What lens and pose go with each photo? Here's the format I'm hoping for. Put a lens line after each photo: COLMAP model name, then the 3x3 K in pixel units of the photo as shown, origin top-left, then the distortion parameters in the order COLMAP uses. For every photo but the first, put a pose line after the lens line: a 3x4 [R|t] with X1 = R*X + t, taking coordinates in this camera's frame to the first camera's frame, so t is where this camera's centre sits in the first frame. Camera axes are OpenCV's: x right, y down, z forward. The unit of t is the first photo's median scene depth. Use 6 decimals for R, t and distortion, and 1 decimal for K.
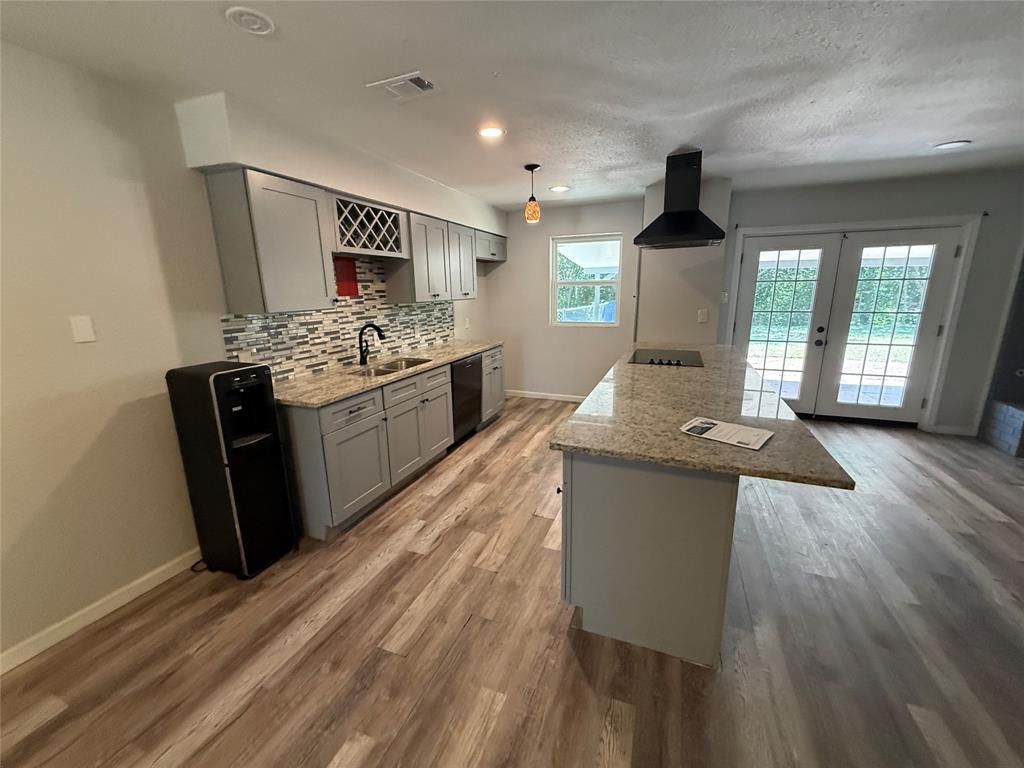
lens RADIAL K [[412.1, 0, 512.0], [0, 412.1, 384.0], [0, 0, 1]] dist [-0.001117, -0.000142]
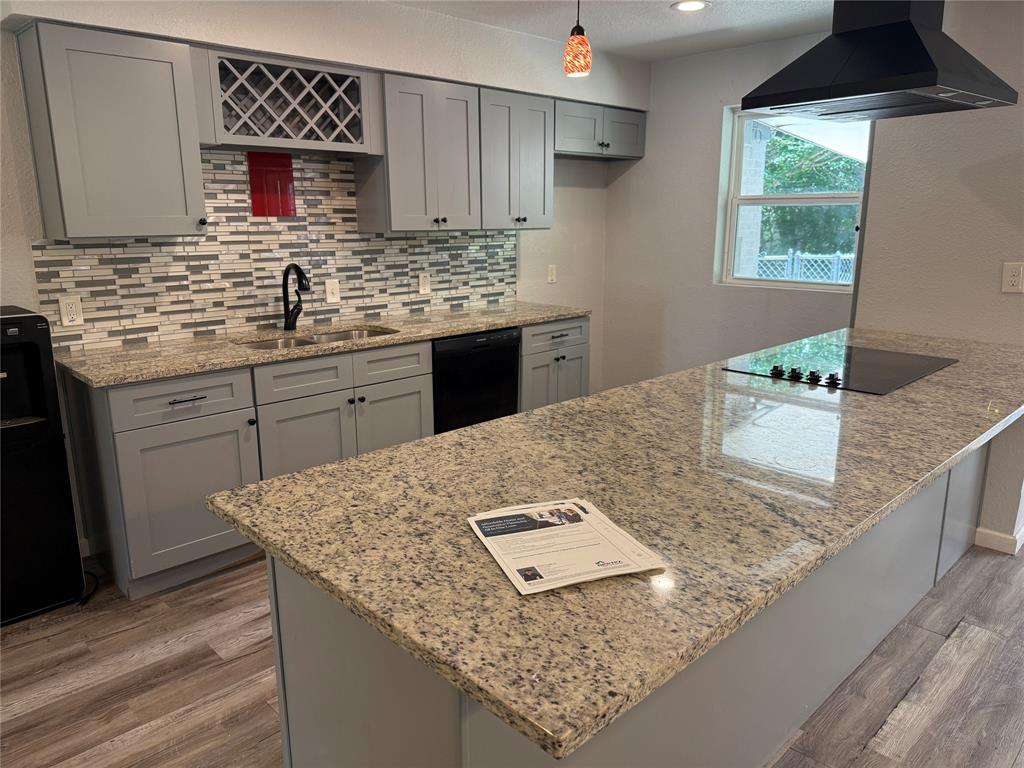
lens RADIAL K [[718.2, 0, 512.0], [0, 718.2, 384.0], [0, 0, 1]] dist [0.093091, -0.156931]
pose [[0.911278, 0.104797, -0.398232, 0.388571], [-0.104073, 0.994292, 0.023504, -0.028535], [0.398422, 0.020027, 0.916983, 0.156947]]
